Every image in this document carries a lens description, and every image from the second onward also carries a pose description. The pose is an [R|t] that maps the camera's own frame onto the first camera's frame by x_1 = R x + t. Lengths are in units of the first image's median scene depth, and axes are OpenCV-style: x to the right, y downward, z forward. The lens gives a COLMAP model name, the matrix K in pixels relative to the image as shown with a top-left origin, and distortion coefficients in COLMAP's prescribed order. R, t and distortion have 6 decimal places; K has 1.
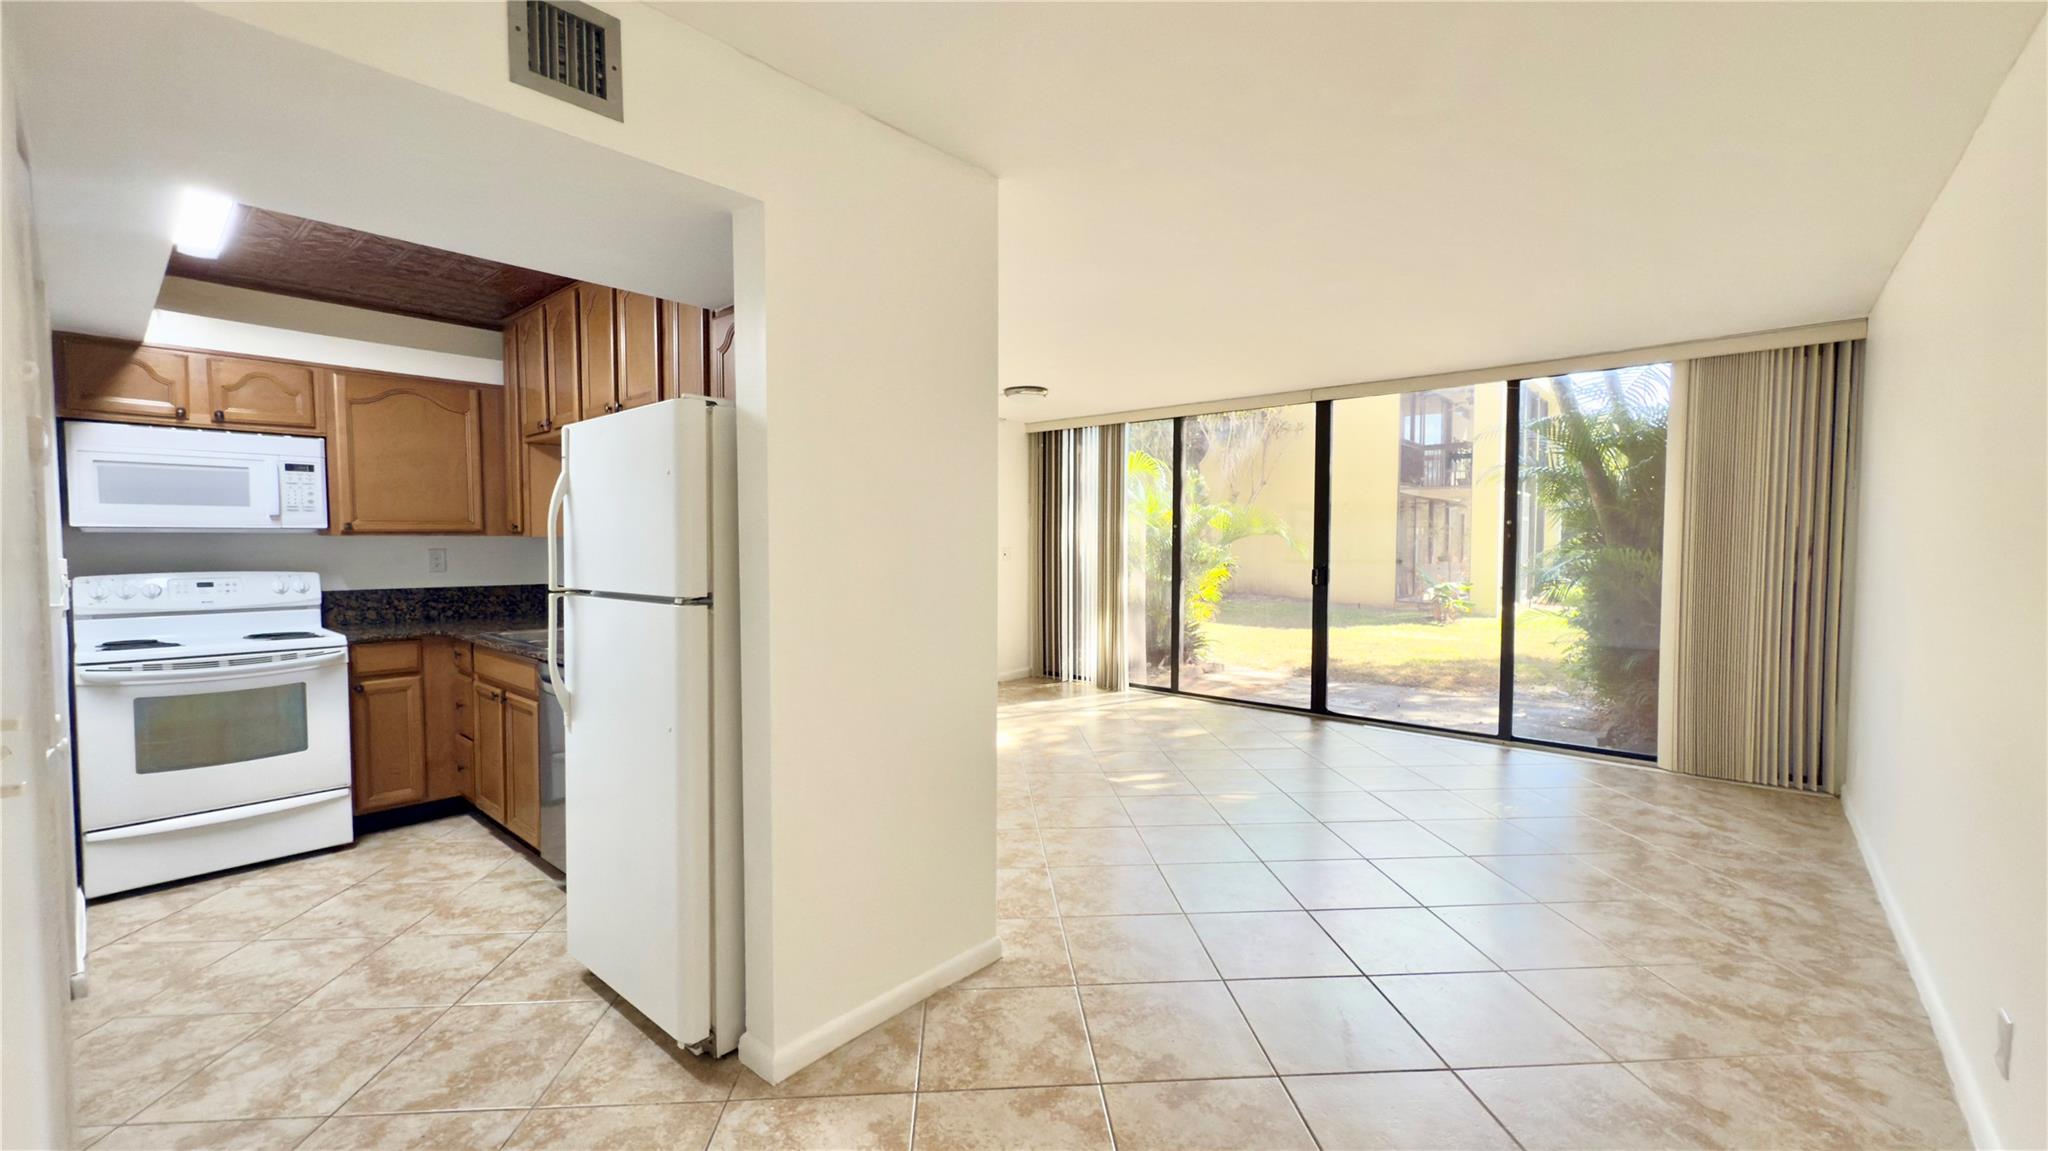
lens RADIAL K [[817.0, 0, 1024.0], [0, 817.0, 575.5], [0, 0, 1]] dist [-0.000977, 0.000310]
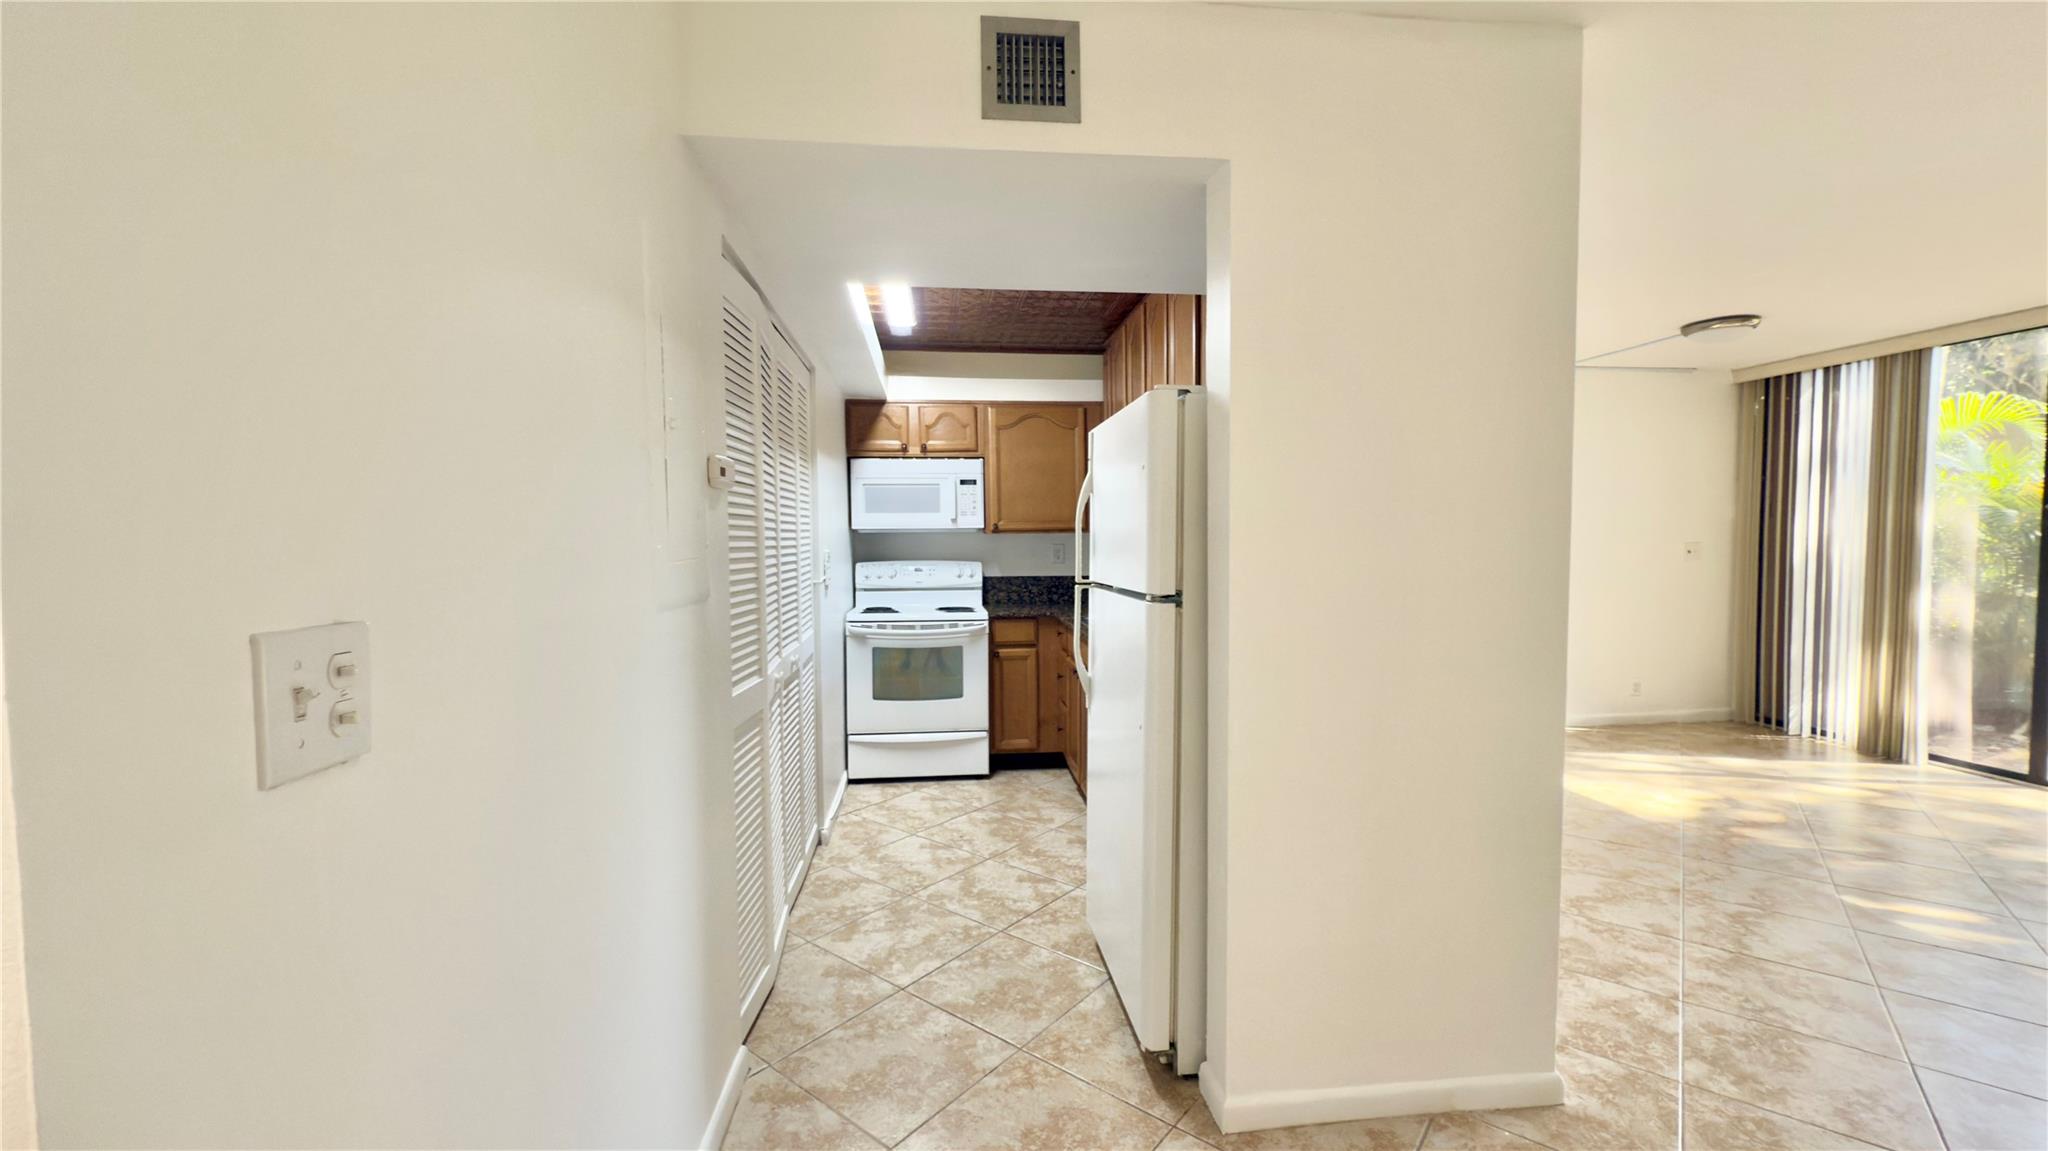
lens RADIAL K [[817.2, 0, 1025.5], [0, 817.2, 574.4], [0, 0, 1]] dist [-0.000229, 0.000121]
pose [[0.736710, 0.025579, -0.675724, 0.071856], [-0.022247, 0.999660, 0.013585, -0.003741], [0.675842, 0.005025, 0.737029, 0.096295]]
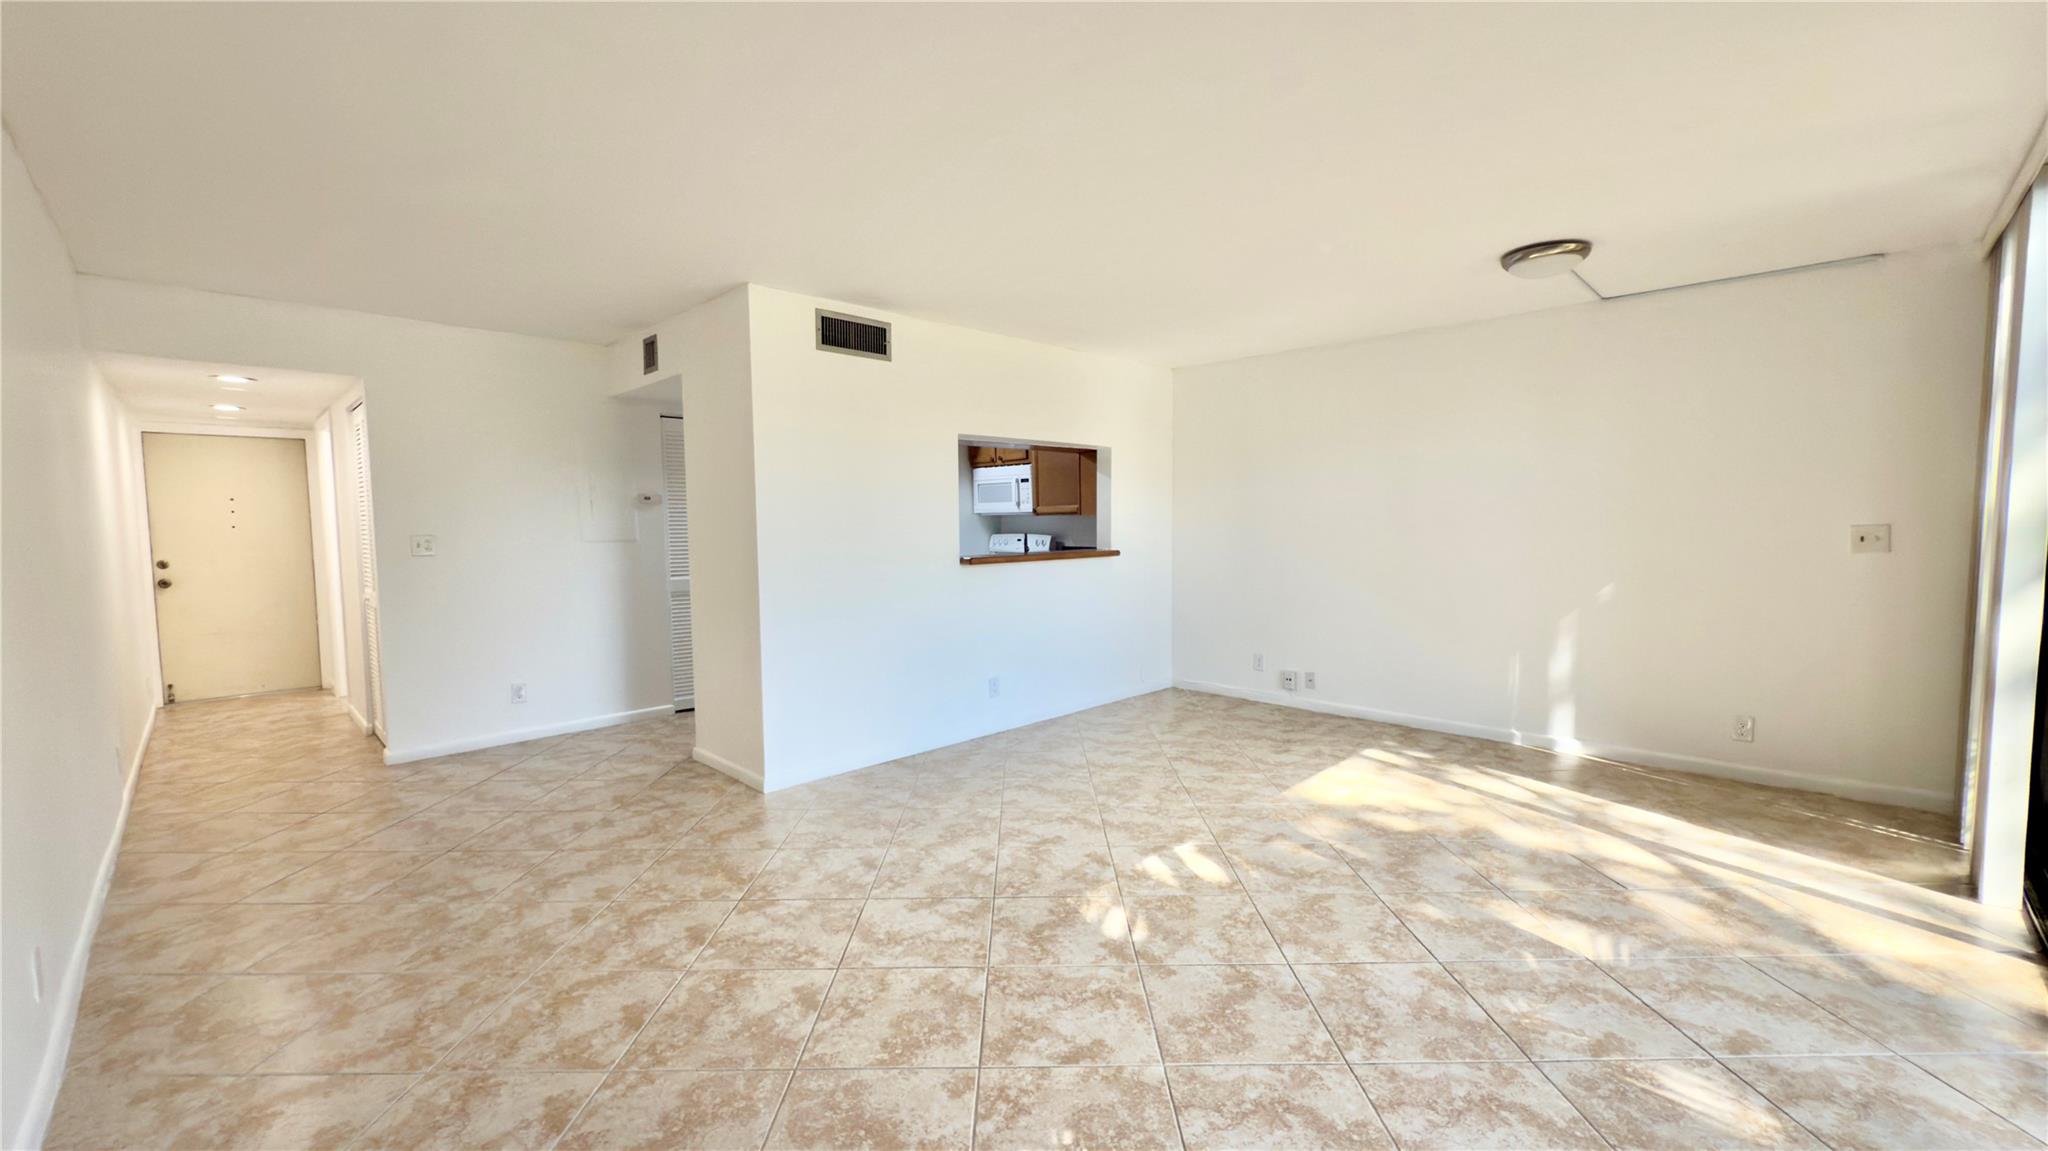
lens RADIAL K [[817.0, 0, 1024.0], [0, 817.0, 575.5], [0, 0, 1]] dist [-0.000977, 0.000310]
pose [[-0.071954, 0.065396, -0.995262, 1.024784], [-0.033599, 0.997123, 0.067947, -0.039824], [0.996842, 0.038329, -0.069550, 1.133958]]
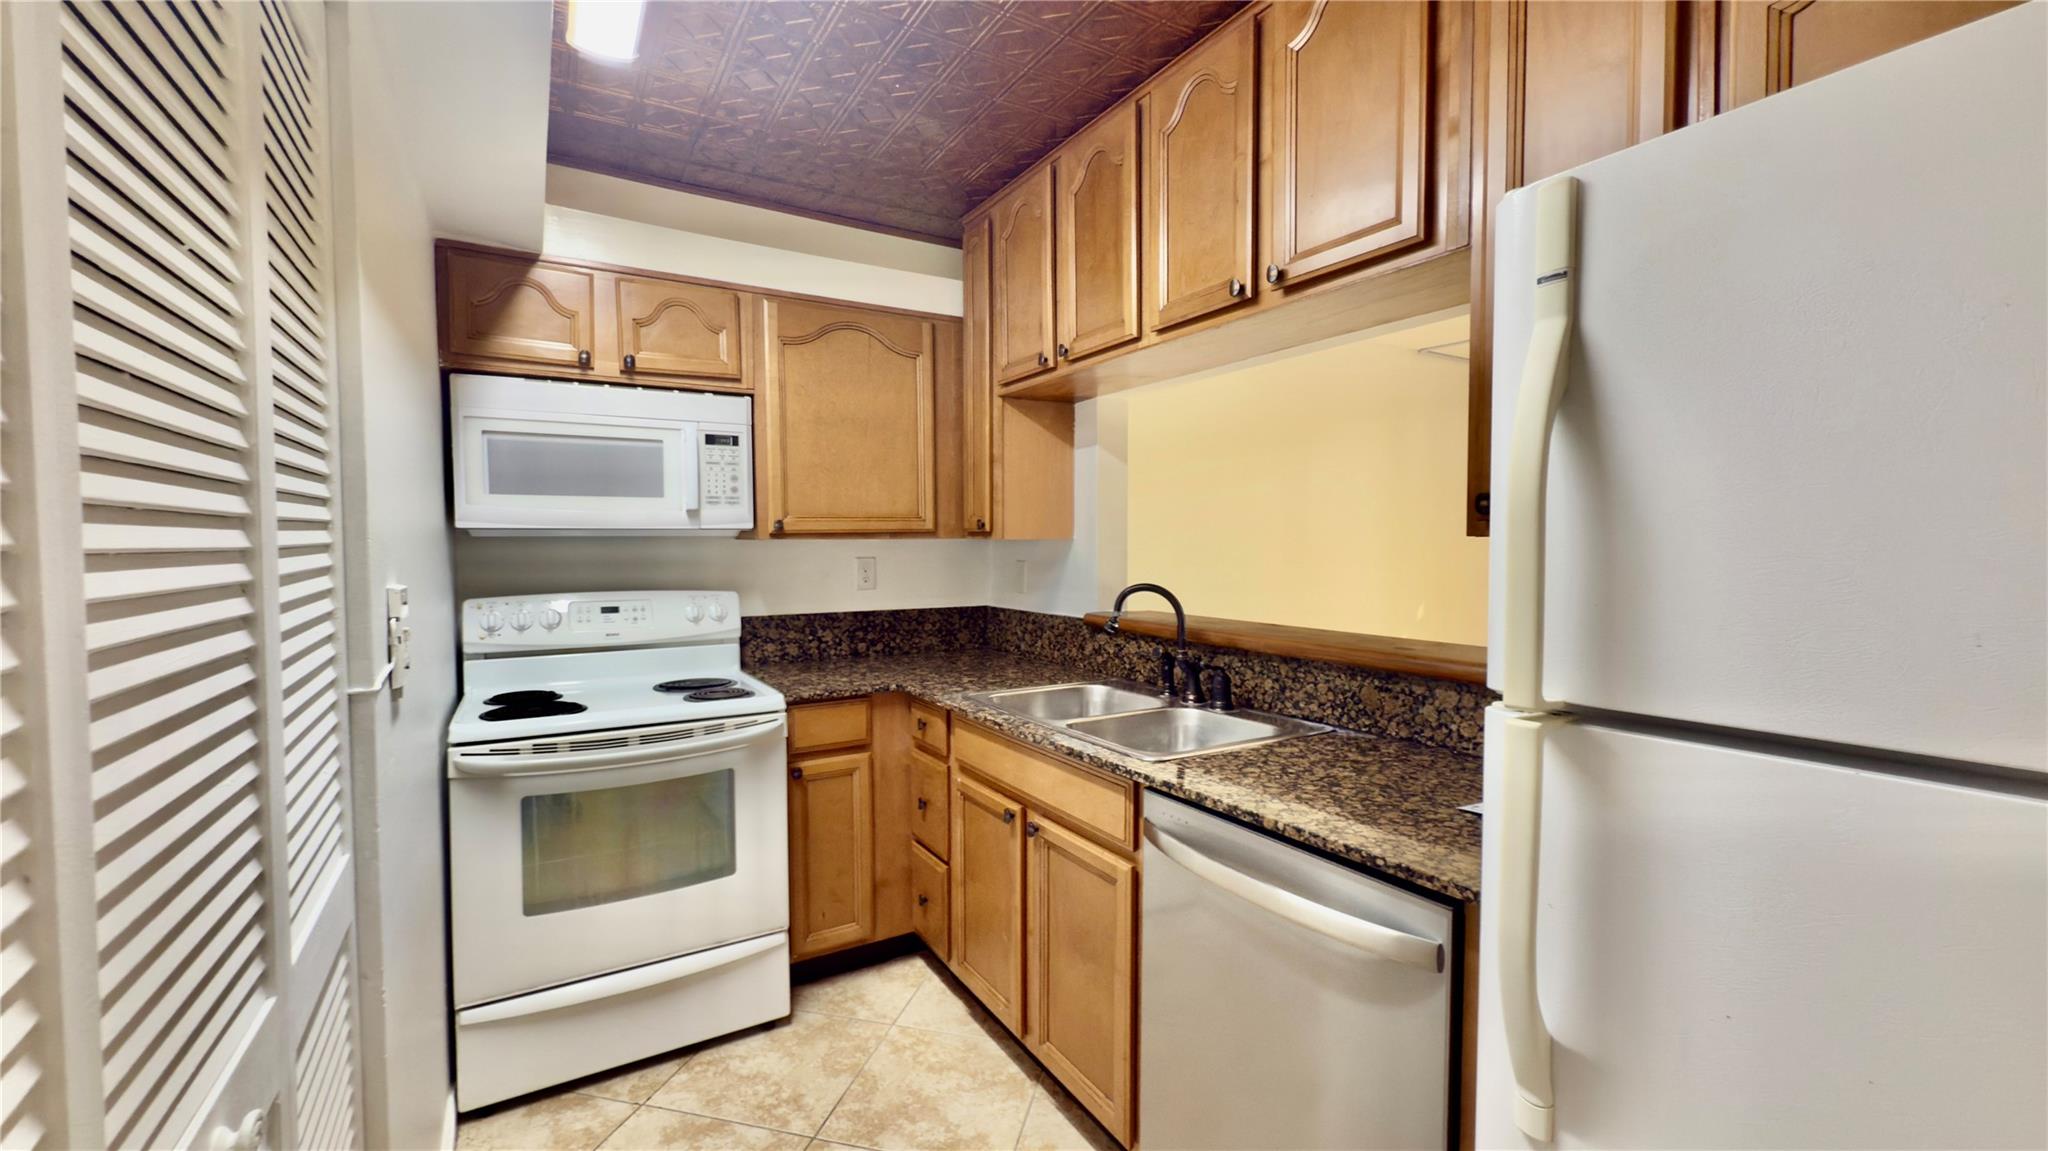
lens RADIAL K [[817.2, 0, 1025.5], [0, 817.2, 574.4], [0, 0, 1]] dist [-0.000229, 0.000121]
pose [[0.952166, 0.007722, -0.305483, -0.441117], [-0.008476, 0.999963, -0.001143, -0.021693], [0.305463, 0.003677, 0.952197, 0.432607]]
